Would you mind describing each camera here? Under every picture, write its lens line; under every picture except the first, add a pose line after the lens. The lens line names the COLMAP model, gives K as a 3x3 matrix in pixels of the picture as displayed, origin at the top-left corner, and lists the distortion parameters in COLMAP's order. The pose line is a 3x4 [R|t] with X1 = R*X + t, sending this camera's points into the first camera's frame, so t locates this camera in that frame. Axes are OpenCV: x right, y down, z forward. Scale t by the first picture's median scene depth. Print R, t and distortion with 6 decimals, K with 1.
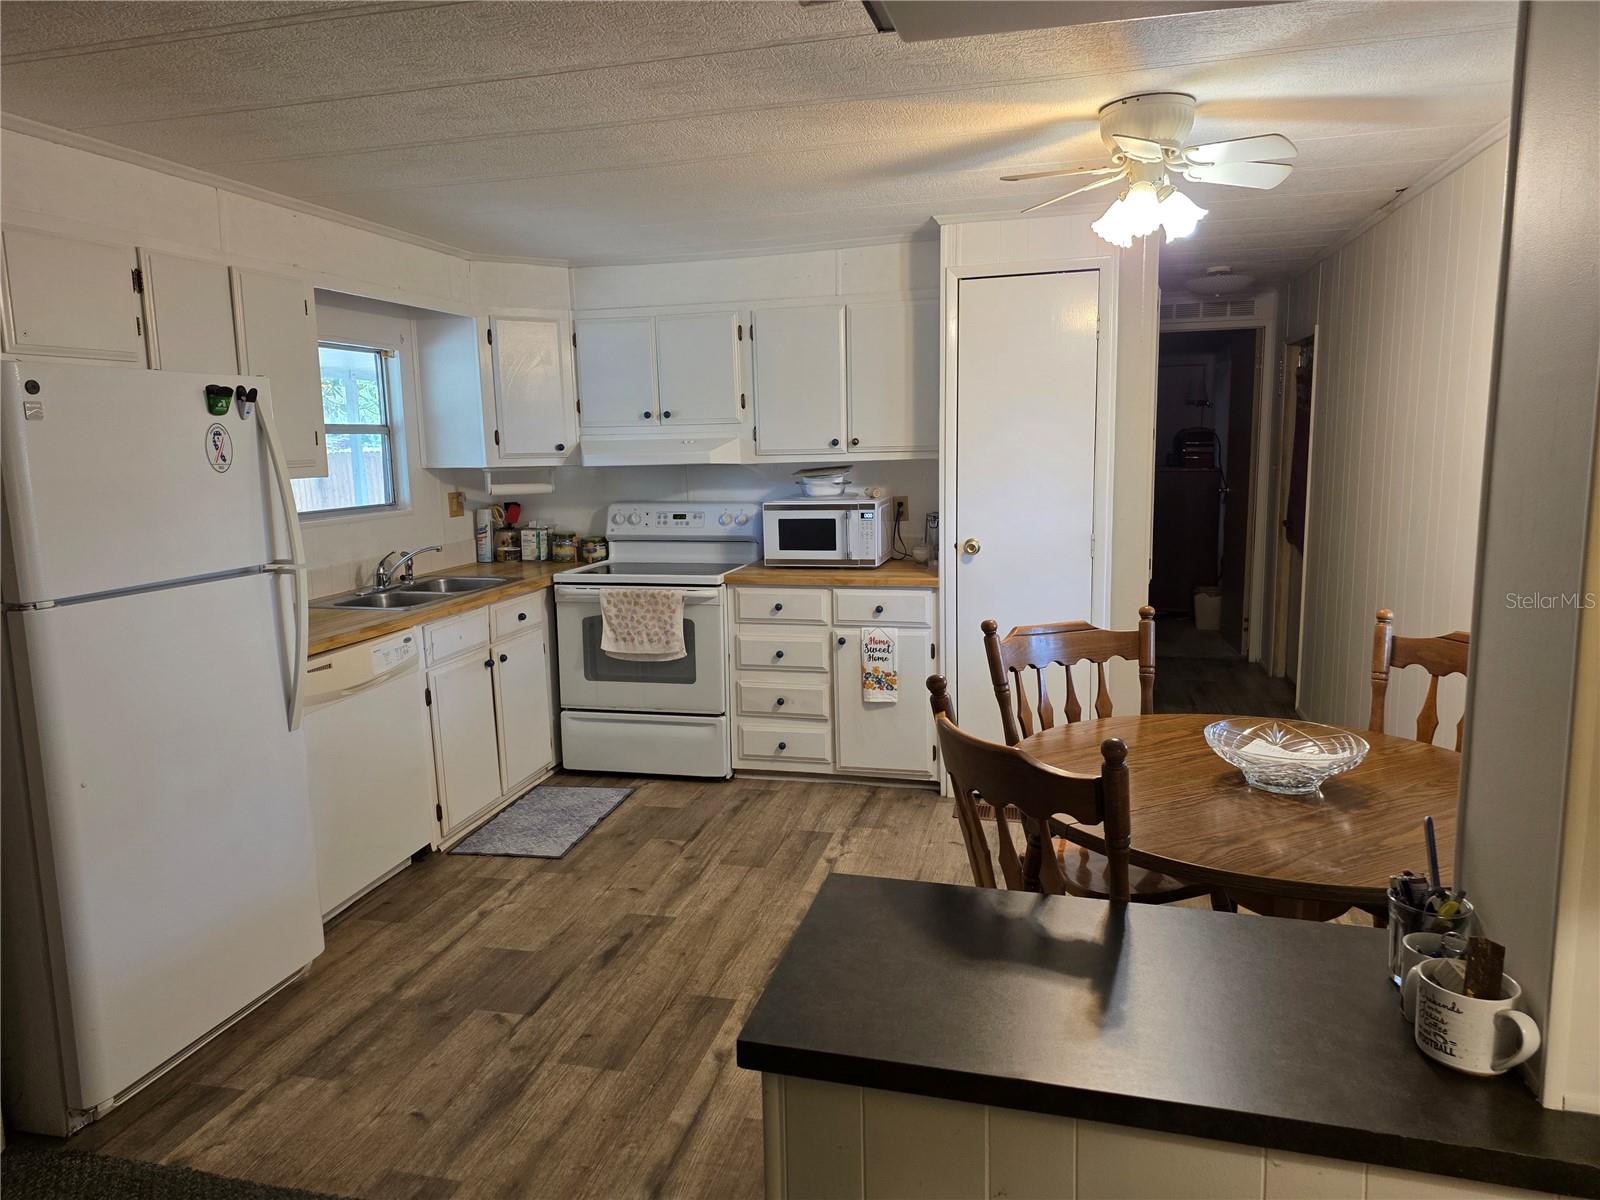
lens RADIAL K [[1053.7, 0, 794.6], [0, 1053.7, 583.8], [0, 0, 1]] dist [0.059597, -0.026905]
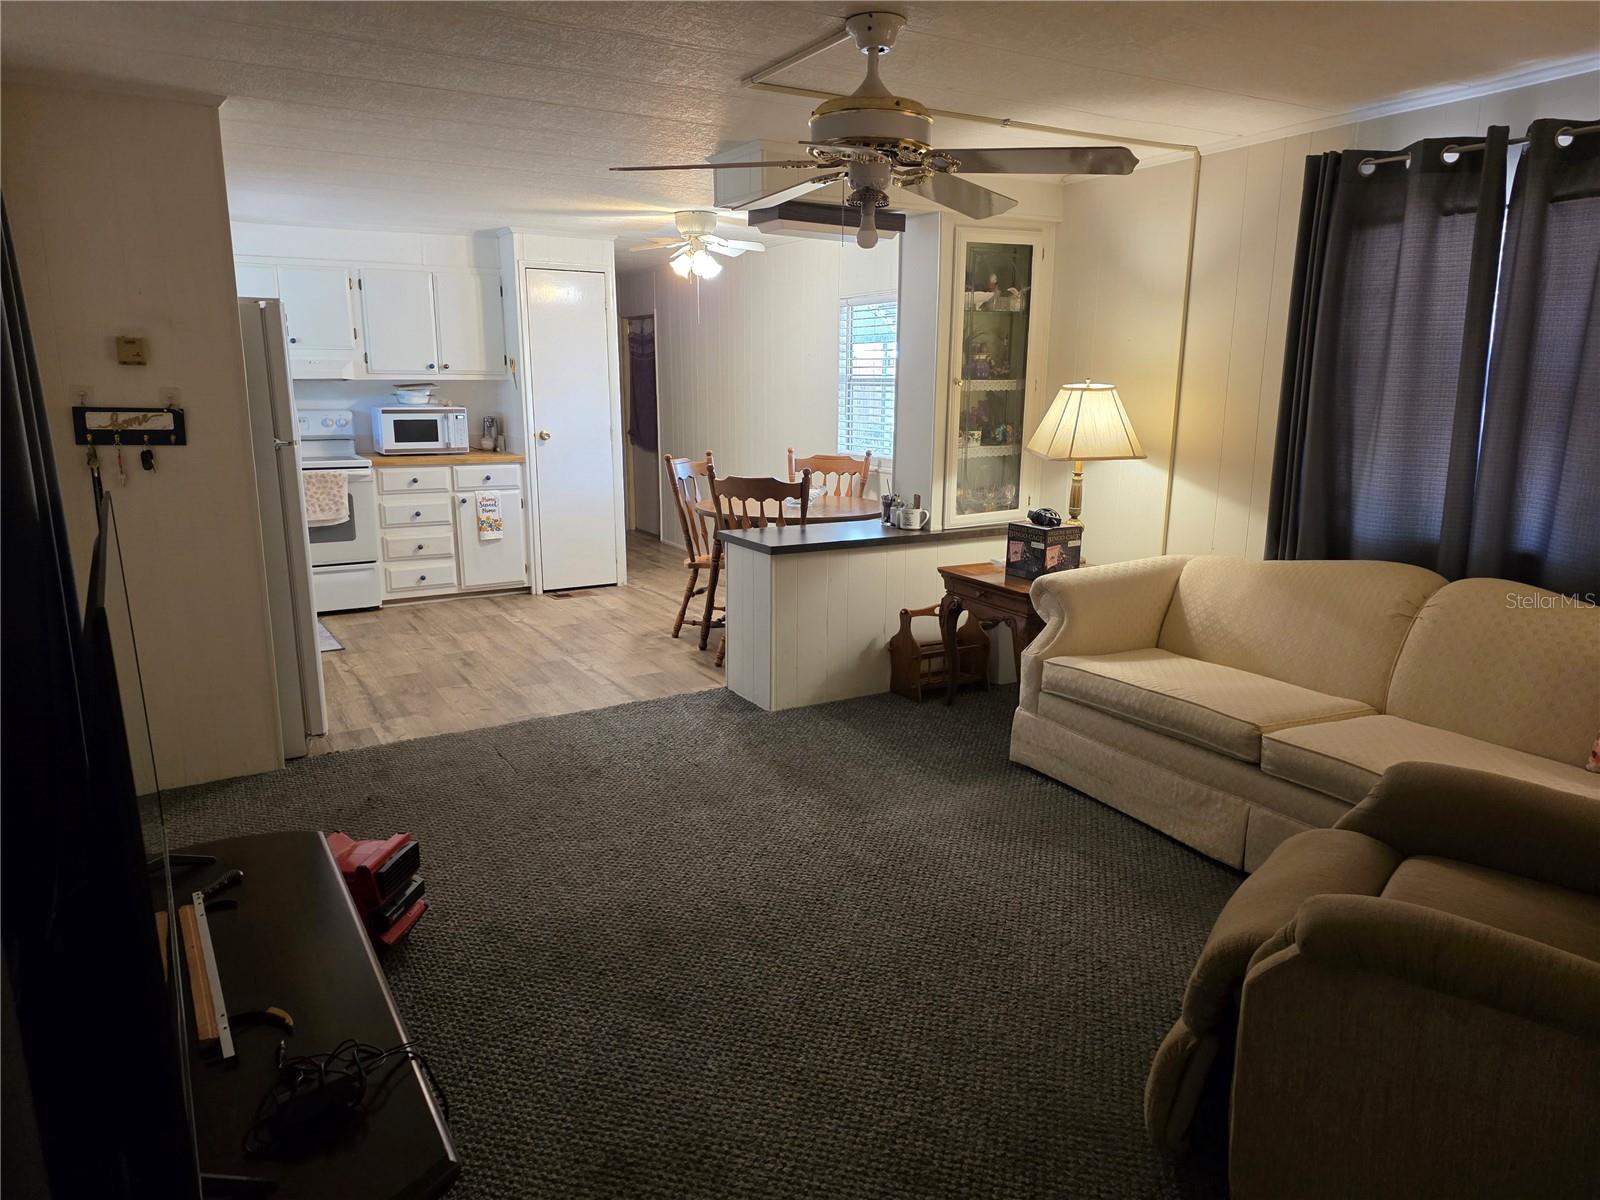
lens RADIAL K [[1053.7, 0, 805.1], [0, 1053.7, 606.8], [0, 0, 1]] dist [0.059597, -0.026905]
pose [[0.704344, -0.125495, 0.698678, -0.693441], [0.075918, 0.991921, 0.101633, 0.088020], [-0.705788, -0.018543, 0.708181, -0.423514]]
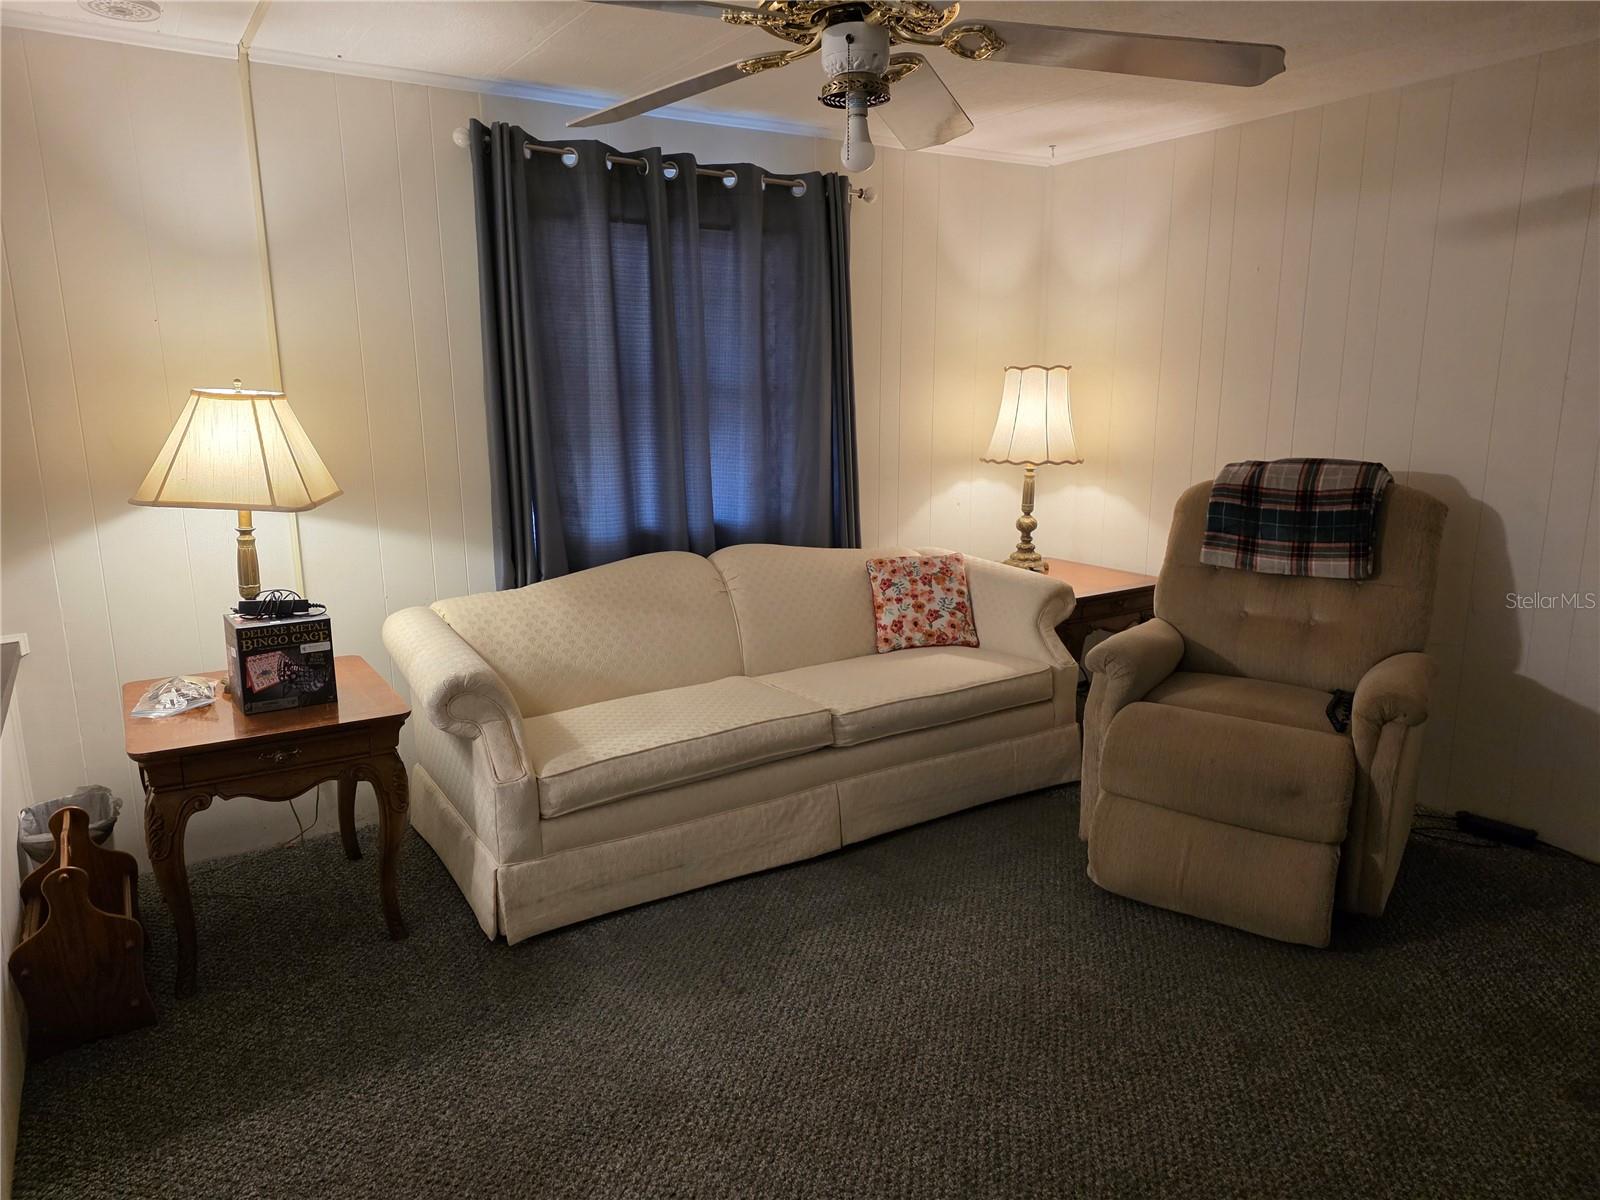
lens RADIAL K [[1053.7, 0, 800.4], [0, 1053.7, 612.1], [0, 0, 1]] dist [0.059597, -0.026905]
pose [[-0.753891, -0.098276, 0.649608, -0.458479], [0.118680, 0.952113, 0.281772, -0.007981], [-0.646192, 0.289521, -0.706126, 0.345379]]
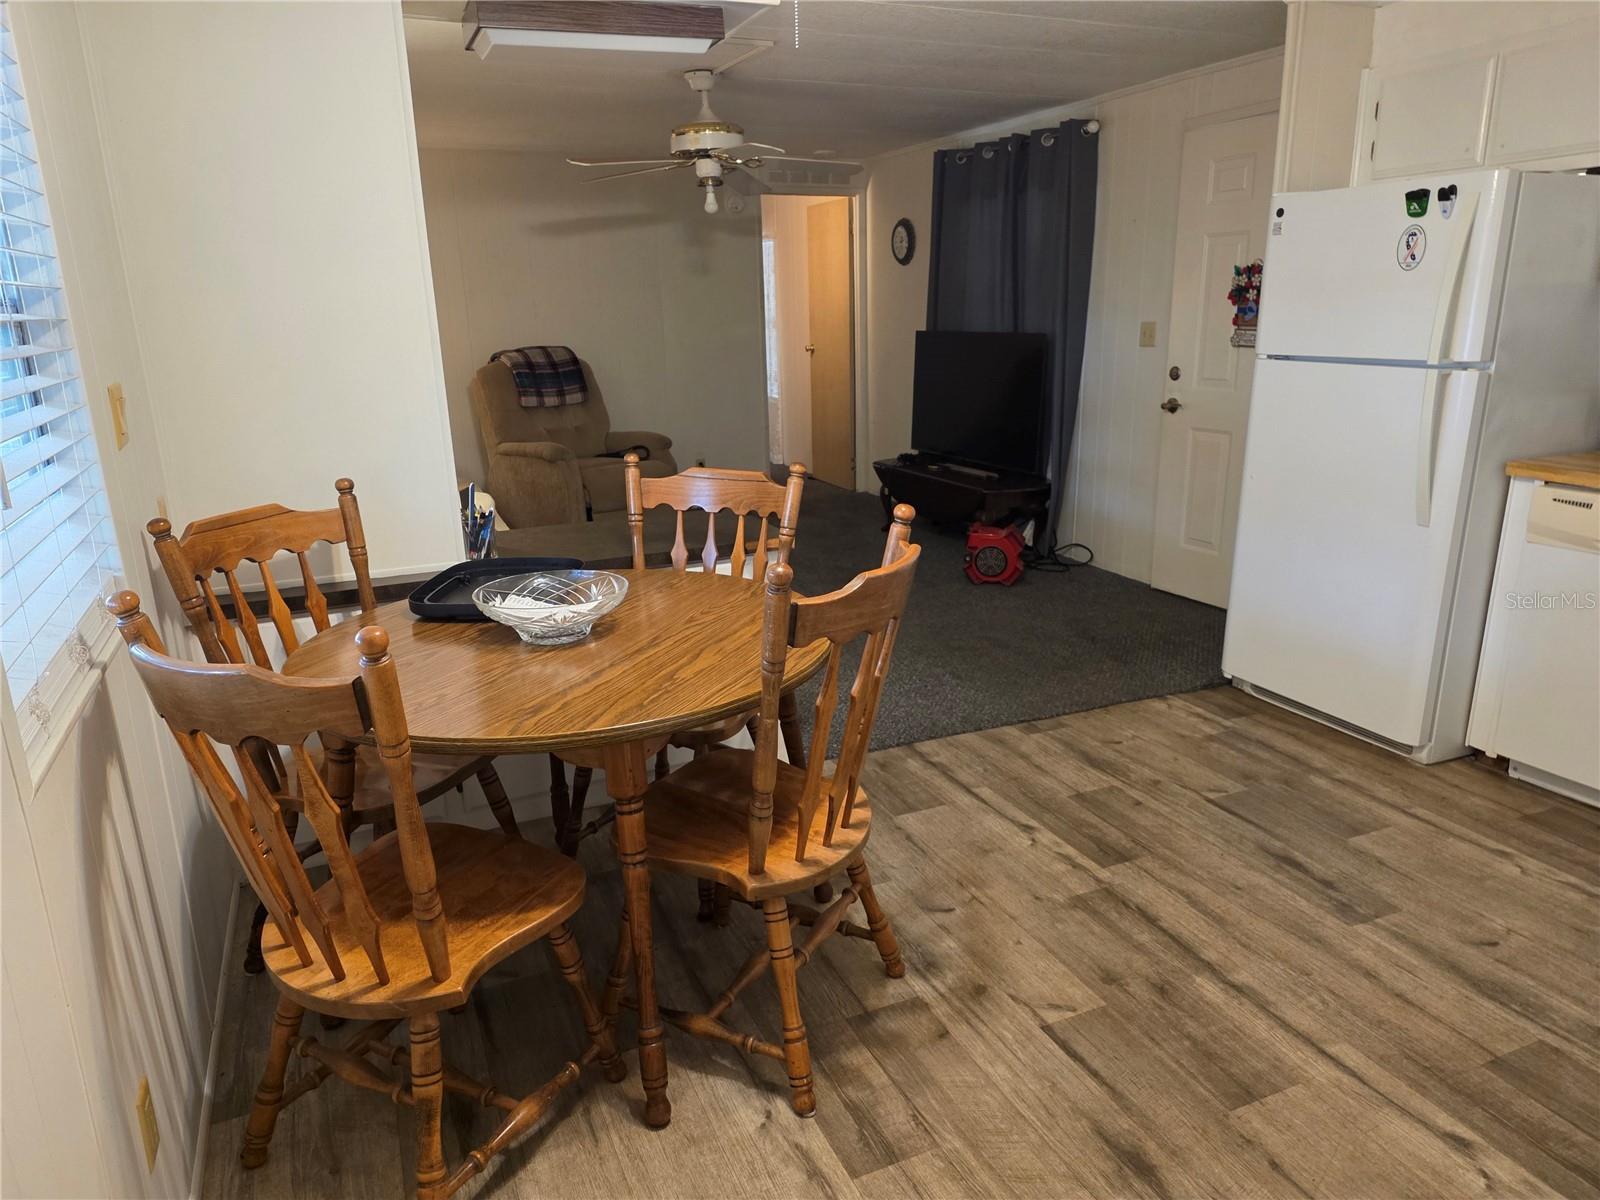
lens RADIAL K [[1053.7, 0, 801.7], [0, 1053.7, 598.4], [0, 0, 1]] dist [0.059597, -0.026905]
pose [[-0.778737, 0.211076, -0.590776, 0.428890], [-0.045301, 0.920321, 0.388532, -0.119648], [0.625713, 0.329327, -0.707126, 0.922283]]
